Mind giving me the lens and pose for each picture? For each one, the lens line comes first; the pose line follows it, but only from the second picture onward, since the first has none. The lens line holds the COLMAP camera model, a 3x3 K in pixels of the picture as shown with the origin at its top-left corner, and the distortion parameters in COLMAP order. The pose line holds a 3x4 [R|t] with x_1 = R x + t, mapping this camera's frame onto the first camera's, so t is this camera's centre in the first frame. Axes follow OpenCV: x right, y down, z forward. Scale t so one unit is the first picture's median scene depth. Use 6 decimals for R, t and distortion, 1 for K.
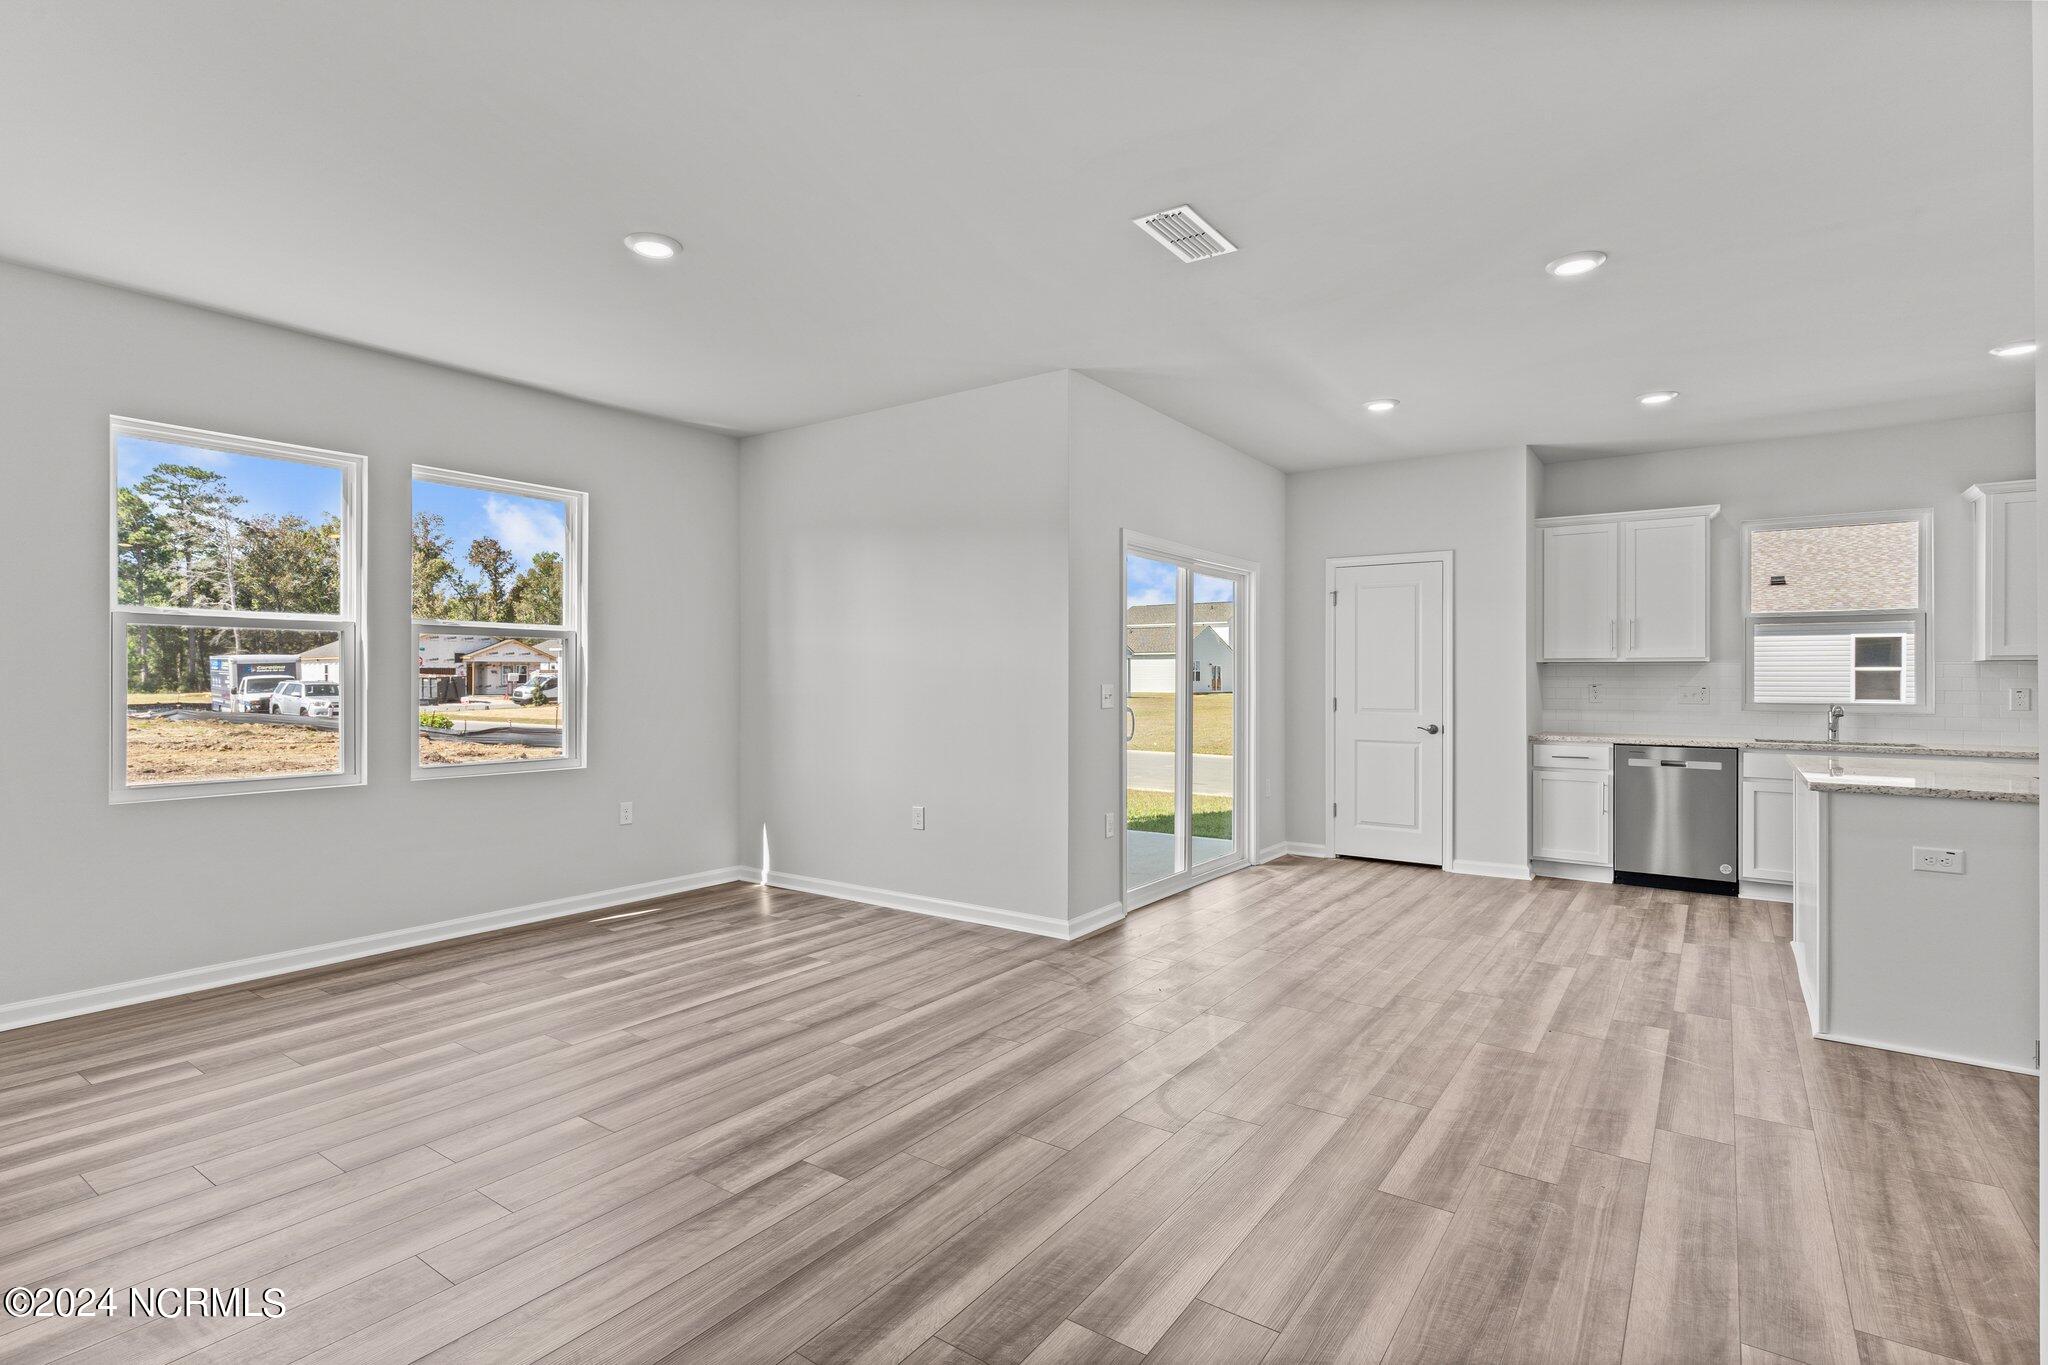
lens RADIAL K [[981.7, 0, 1012.1], [0, 981.7, 674.5], [0, 0, 1]] dist [0.001197, 0.000198]
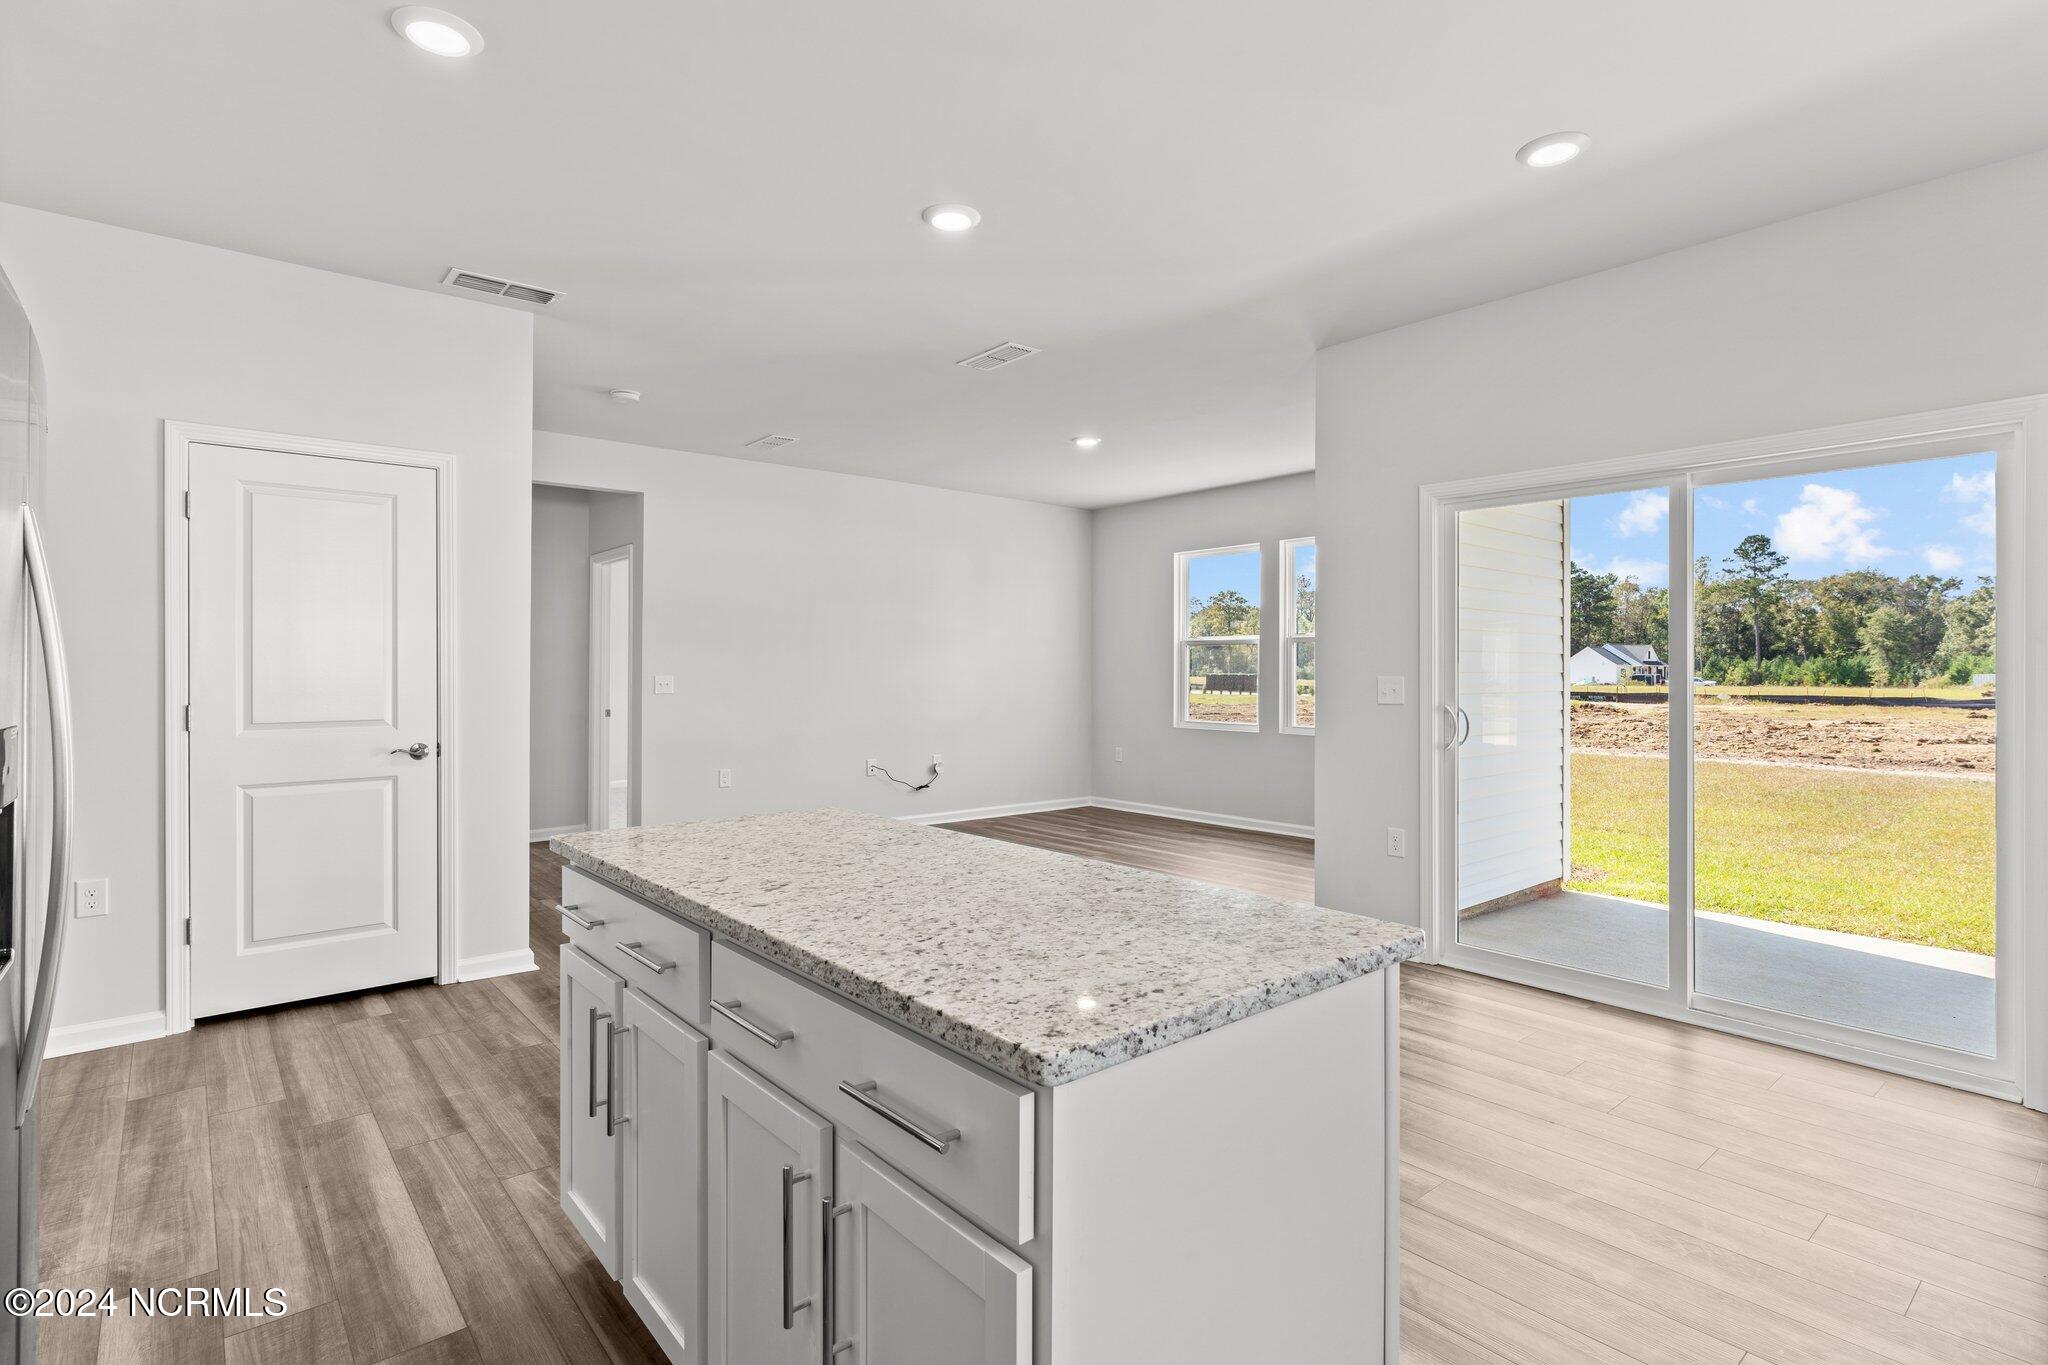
lens RADIAL K [[1002.5, 0, 1014.2], [0, 1002.5, 671.7], [0, 0, 1]] dist [0.001666, -0.000007]
pose [[-0.246200, -0.000518, -0.969219, 0.792451], [0.001690, 0.999998, -0.000964, 0.004312], [0.969218, -0.001875, -0.246199, 0.695062]]
